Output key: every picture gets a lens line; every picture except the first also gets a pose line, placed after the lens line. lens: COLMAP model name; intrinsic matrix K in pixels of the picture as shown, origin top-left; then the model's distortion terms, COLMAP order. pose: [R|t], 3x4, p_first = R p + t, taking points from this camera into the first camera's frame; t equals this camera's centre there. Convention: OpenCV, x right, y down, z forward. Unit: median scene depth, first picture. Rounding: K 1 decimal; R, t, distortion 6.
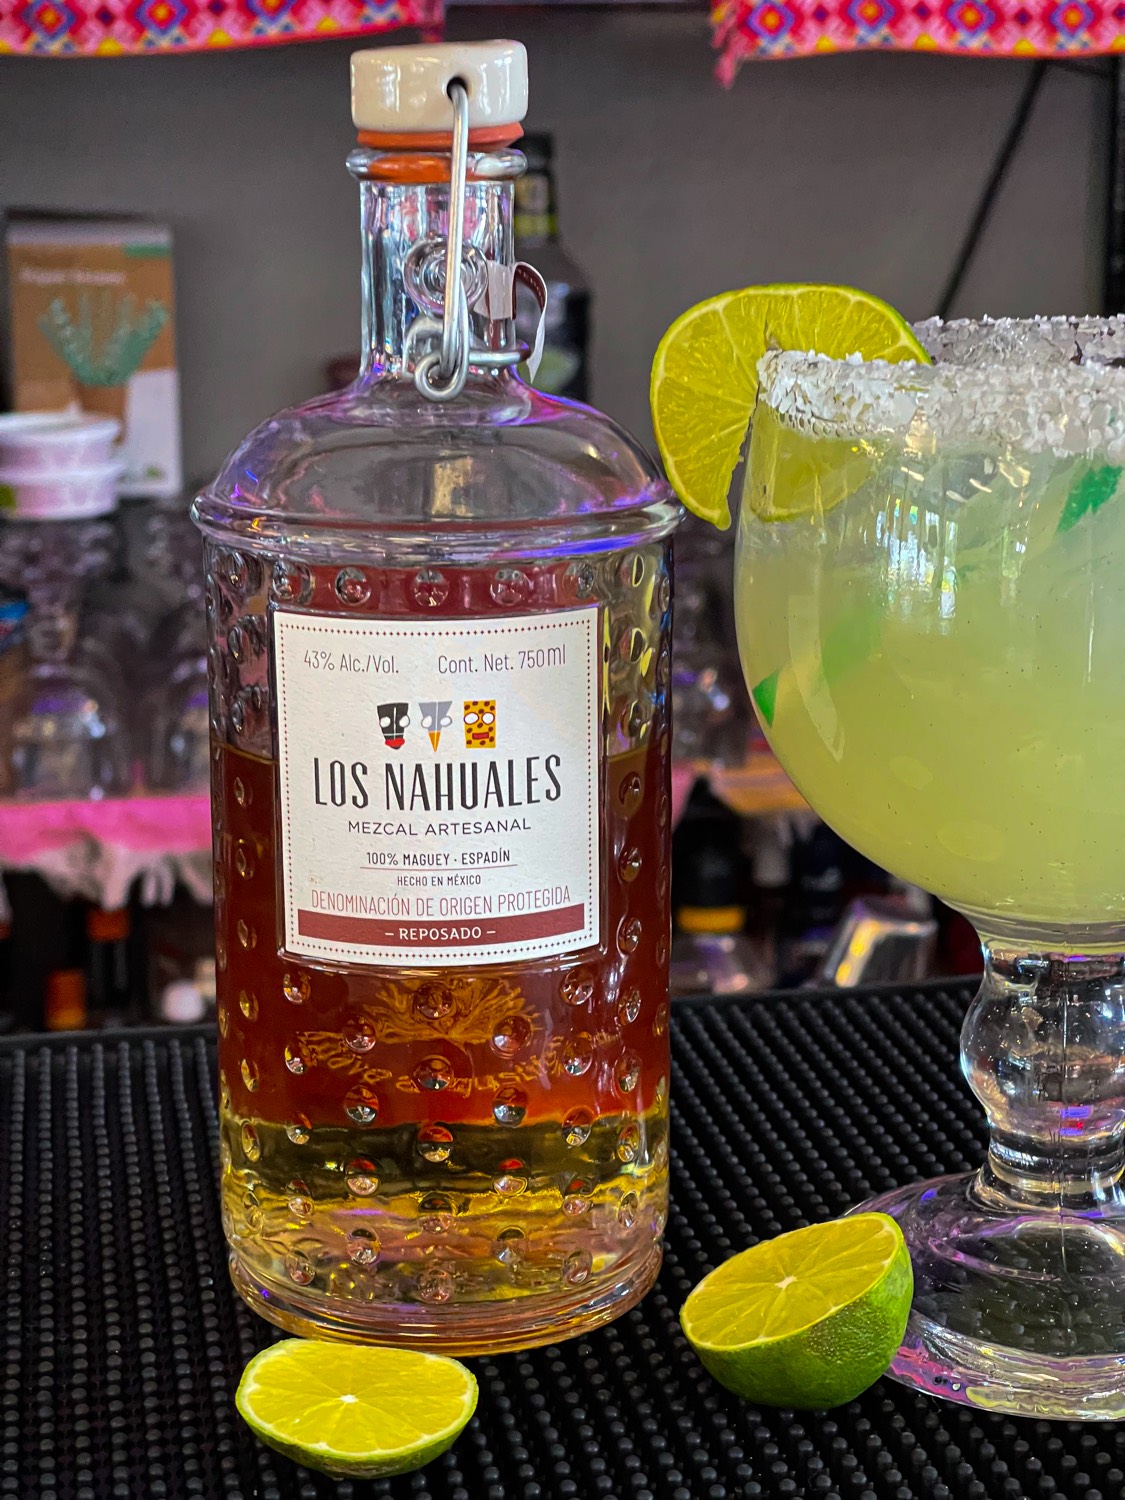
lens RADIAL K [[2732.0, 0, 566.2], [0, 2732.0, 739.5], [0, 0, 1]] dist [0.122646, 0.000000]
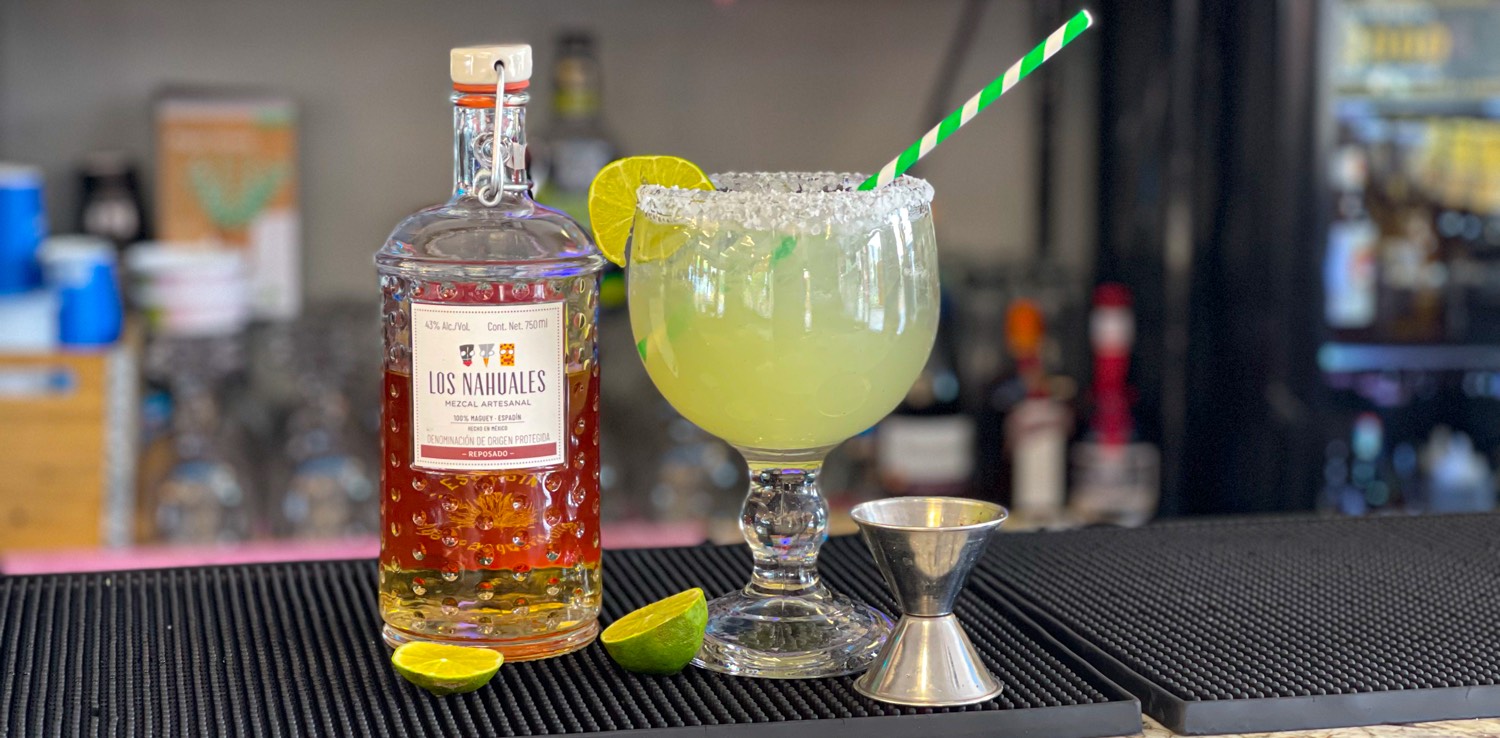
lens RADIAL K [[2765.0, 0, 754.7], [0, 2765.0, 360.6], [0, 0, 1]] dist [0.125720, 0.000000]
pose [[0.999121, 0.003443, 0.041781, 0.071690], [0.000205, 0.996209, -0.086994, 0.187326], [-0.041922, 0.086926, 0.995332, -1.172575]]
